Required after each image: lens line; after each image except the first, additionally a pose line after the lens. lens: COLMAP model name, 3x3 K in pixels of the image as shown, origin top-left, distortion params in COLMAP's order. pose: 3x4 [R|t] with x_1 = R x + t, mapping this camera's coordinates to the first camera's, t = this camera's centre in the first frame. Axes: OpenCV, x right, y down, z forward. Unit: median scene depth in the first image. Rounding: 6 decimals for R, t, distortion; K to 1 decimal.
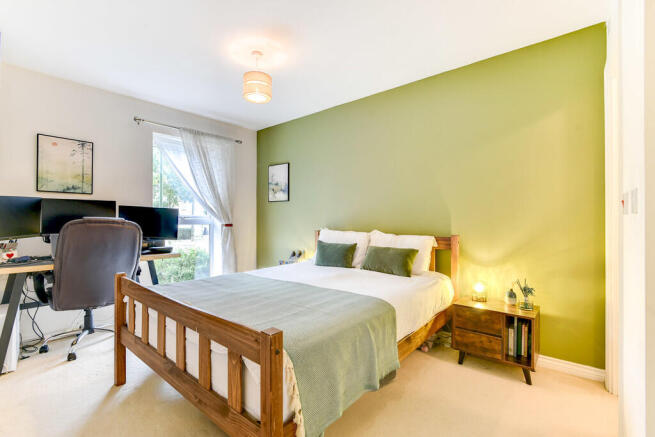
lens RADIAL K [[300.0, 0, 323.0], [0, 300.0, 223.9], [0, 0, 1]] dist [0.000664, -0.000764]
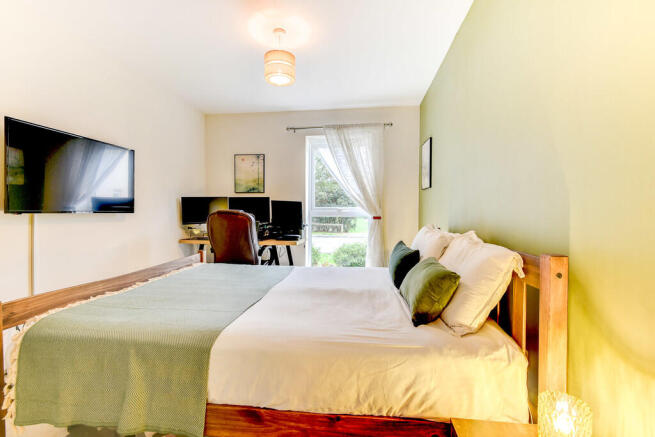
lens RADIAL K [[300.0, 0, 328.9], [0, 300.0, 224.8], [0, 0, 1]] dist [0.000664, -0.000764]
pose [[0.550126, 0.039525, -0.834145, 0.563261], [-0.014839, 0.999184, 0.037558, -0.009930], [0.834950, -0.008284, 0.550264, 0.529312]]
